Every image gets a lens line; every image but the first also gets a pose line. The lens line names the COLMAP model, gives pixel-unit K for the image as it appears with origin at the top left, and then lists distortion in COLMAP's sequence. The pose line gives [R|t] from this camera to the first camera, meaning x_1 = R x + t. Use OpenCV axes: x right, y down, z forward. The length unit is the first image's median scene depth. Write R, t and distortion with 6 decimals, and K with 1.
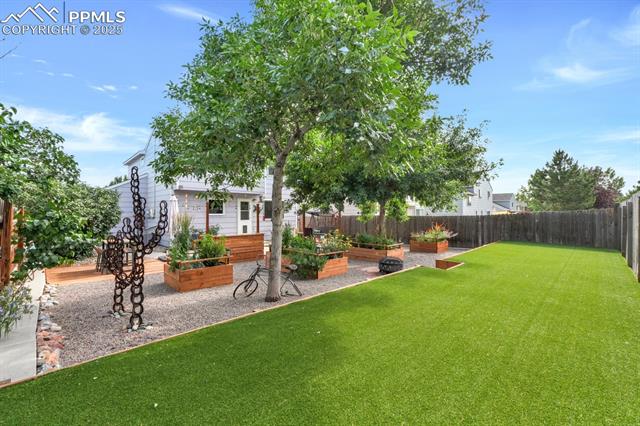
lens RADIAL K [[277.4, 0, 319.5], [0, 277.4, 213.9], [0, 0, 1]] dist [-0.000992, -0.000070]
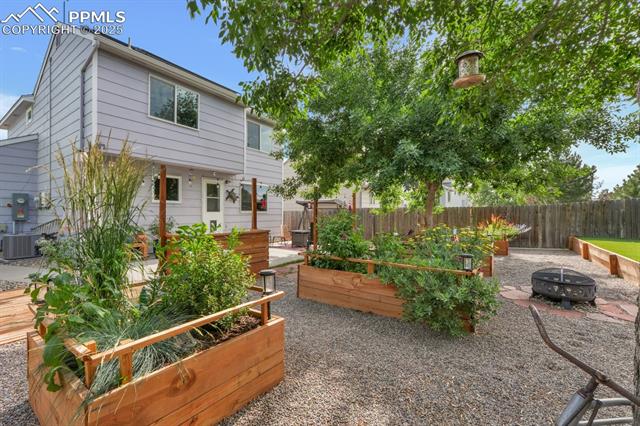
lens RADIAL K [[277.4, 0, 321.5], [0, 277.4, 215.3], [0, 0, 1]] dist [-0.000992, -0.000070]
pose [[0.979360, 0.000493, 0.202124, -0.157540], [-0.000914, 0.999998, 0.001990, 0.029513], [-0.202123, -0.002134, 0.979358, 0.321472]]
